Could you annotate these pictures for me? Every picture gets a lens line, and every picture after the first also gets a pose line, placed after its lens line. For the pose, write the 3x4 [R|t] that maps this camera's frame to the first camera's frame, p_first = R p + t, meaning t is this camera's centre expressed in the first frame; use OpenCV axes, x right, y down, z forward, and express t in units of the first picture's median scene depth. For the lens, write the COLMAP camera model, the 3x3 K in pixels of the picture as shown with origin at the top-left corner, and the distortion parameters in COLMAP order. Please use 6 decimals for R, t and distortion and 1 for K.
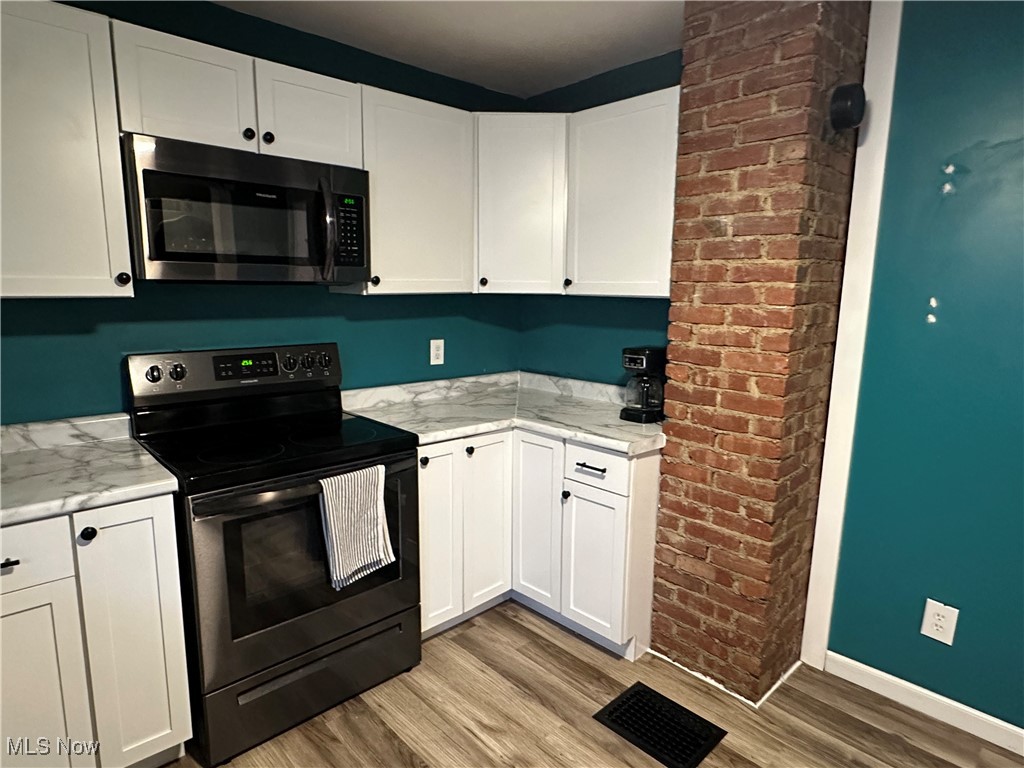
lens RADIAL K [[581.9, 0, 509.1], [0, 581.9, 388.0], [0, 0, 1]] dist [-0.003403, 0.001317]
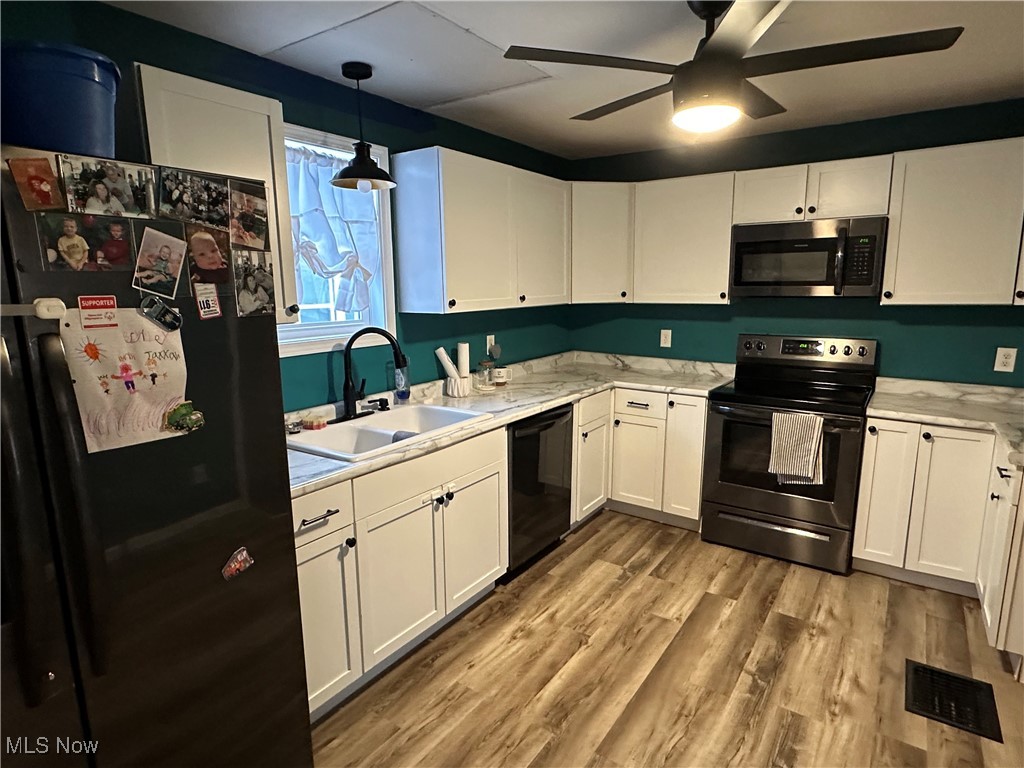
lens RADIAL K [[581.9, 0, 509.2], [0, 581.9, 389.4], [0, 0, 1]] dist [-0.003403, 0.001317]
pose [[0.204677, 0.164200, -0.964959, 1.067952], [-0.154330, 0.978912, 0.133839, -0.017169], [0.966586, 0.121529, 0.225702, -0.142341]]
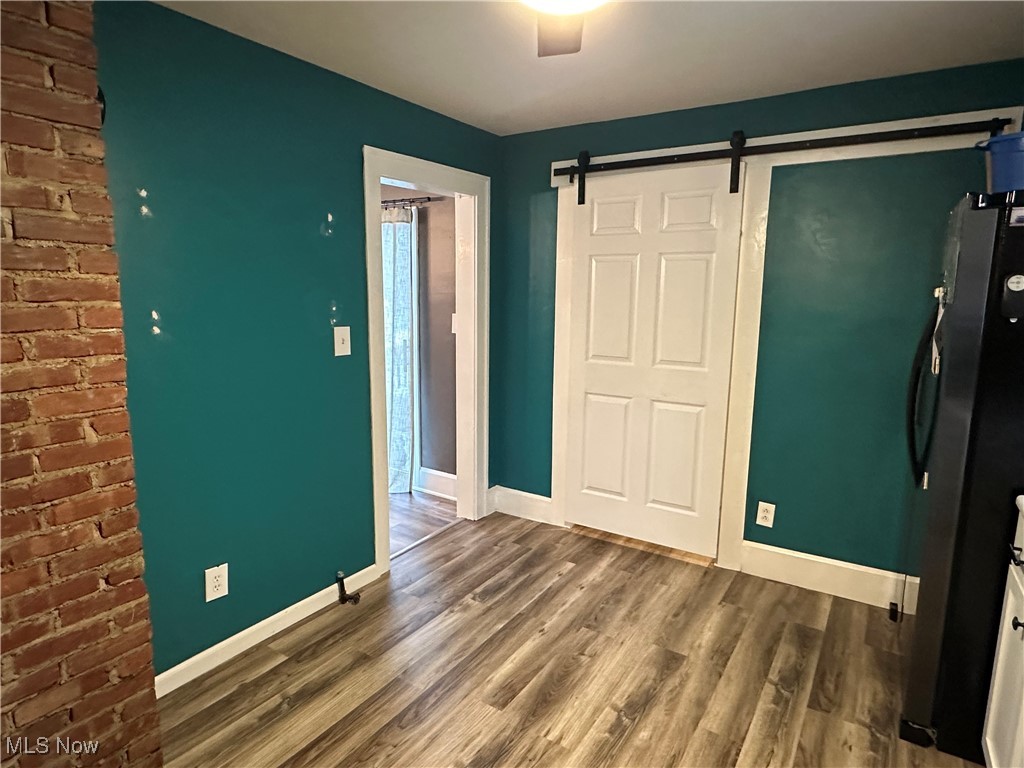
lens RADIAL K [[581.9, 0, 506.0], [0, 581.9, 386.0], [0, 0, 1]] dist [-0.003403, 0.001317]
pose [[-0.214955, -0.167542, 0.962146, -0.457787], [0.158938, 0.966040, 0.203729, -0.131819], [-0.963604, 0.196714, -0.181026, 0.569734]]
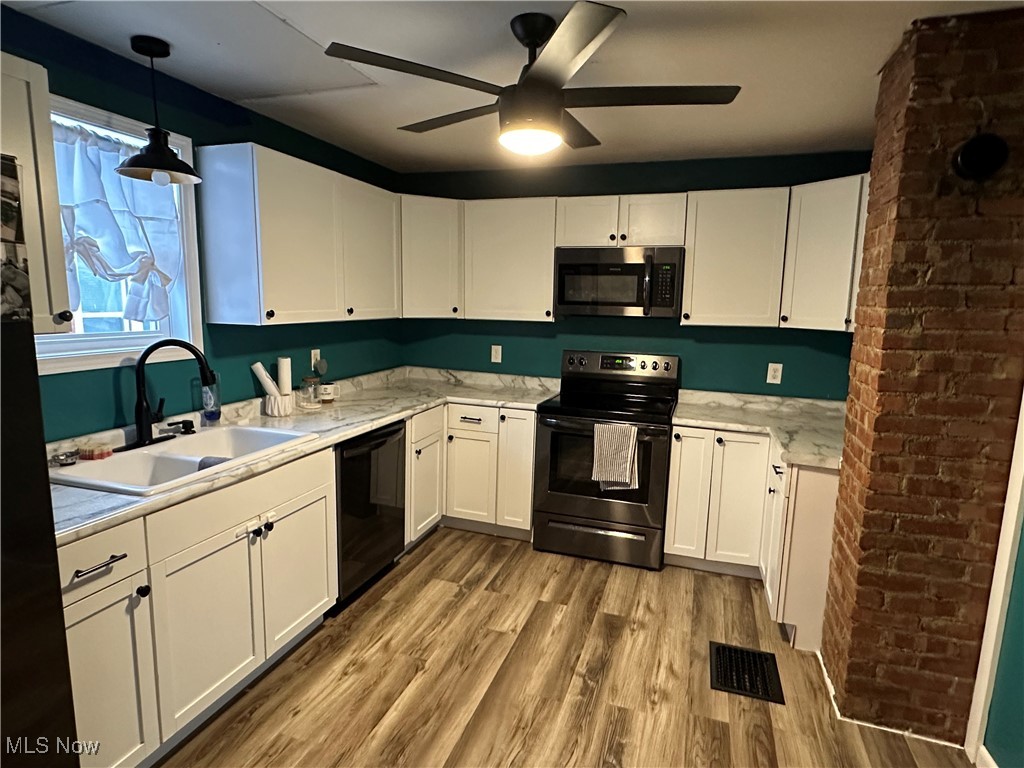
lens RADIAL K [[581.9, 0, 509.2], [0, 581.9, 390.6], [0, 0, 1]] dist [-0.003403, 0.001317]
pose [[0.470216, 0.136308, -0.871962, 1.042238], [-0.166893, 0.983908, 0.063809, -0.015586], [0.866628, 0.115520, 0.485398, -0.130351]]
